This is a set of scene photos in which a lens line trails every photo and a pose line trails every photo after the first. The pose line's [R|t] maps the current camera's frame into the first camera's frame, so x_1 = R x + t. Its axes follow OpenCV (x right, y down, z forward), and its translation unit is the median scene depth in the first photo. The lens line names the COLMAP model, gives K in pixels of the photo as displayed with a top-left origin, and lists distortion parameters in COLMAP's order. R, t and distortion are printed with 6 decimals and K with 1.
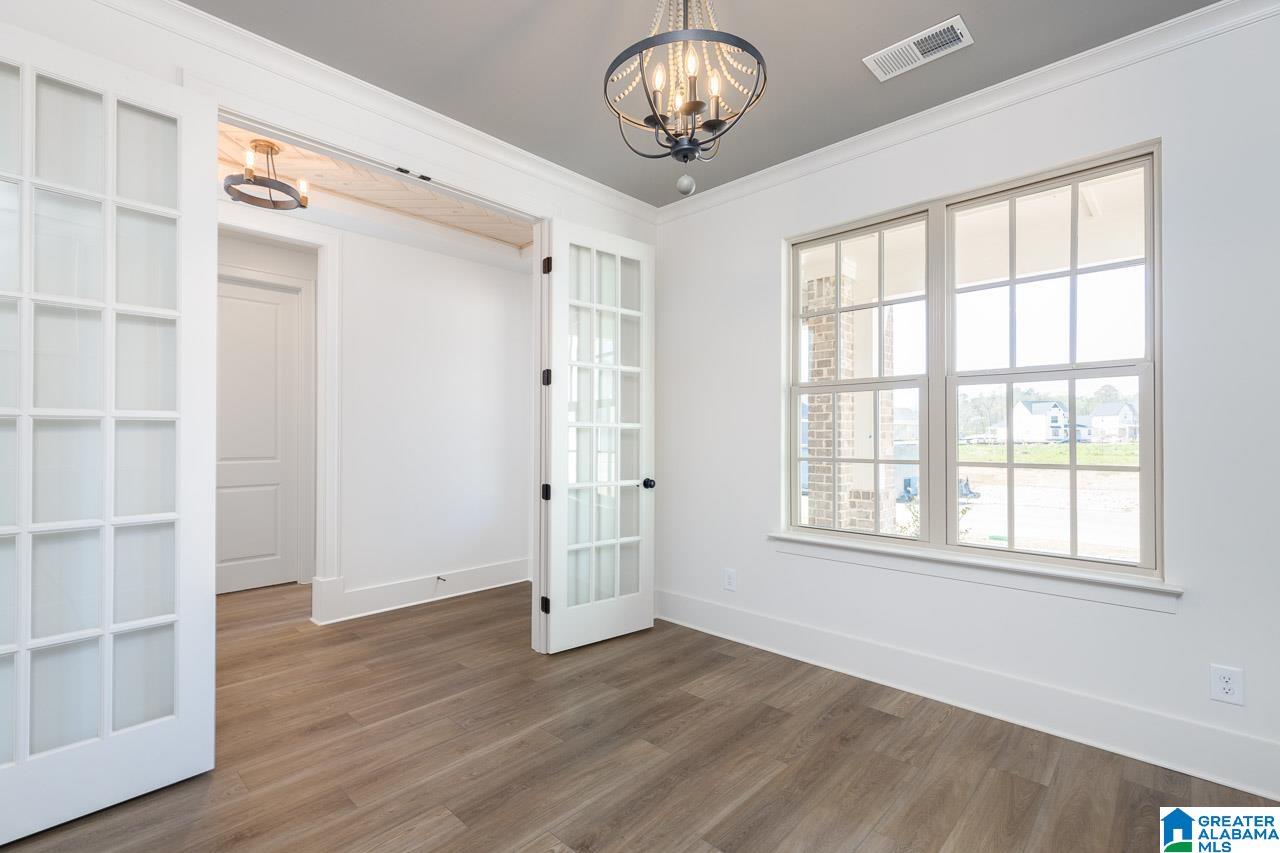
lens RADIAL K [[579.7, 0, 639.2], [0, 579.7, 432.3], [0, 0, 1]] dist [0.002564, 0.000101]
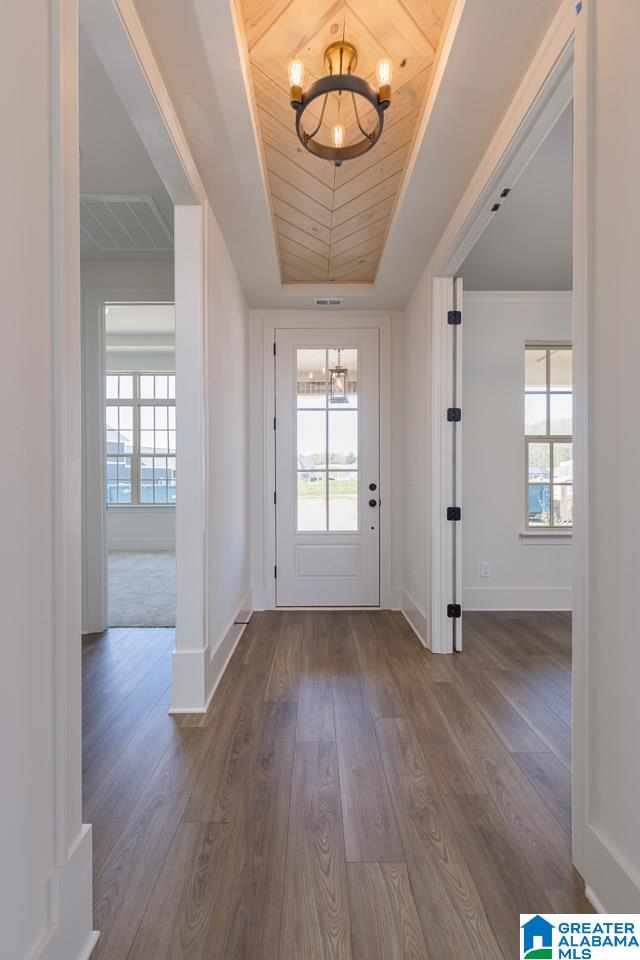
lens RADIAL K [[434.8, 0, 319.9], [0, 434.8, 478.4], [0, 0, 1]] dist [0.002564, 0.000101]
pose [[0.714400, 0.005397, 0.699717, -0.962455], [-0.004493, 0.999985, -0.003126, 0.038821], [-0.699723, -0.000911, 0.714413, 0.570608]]
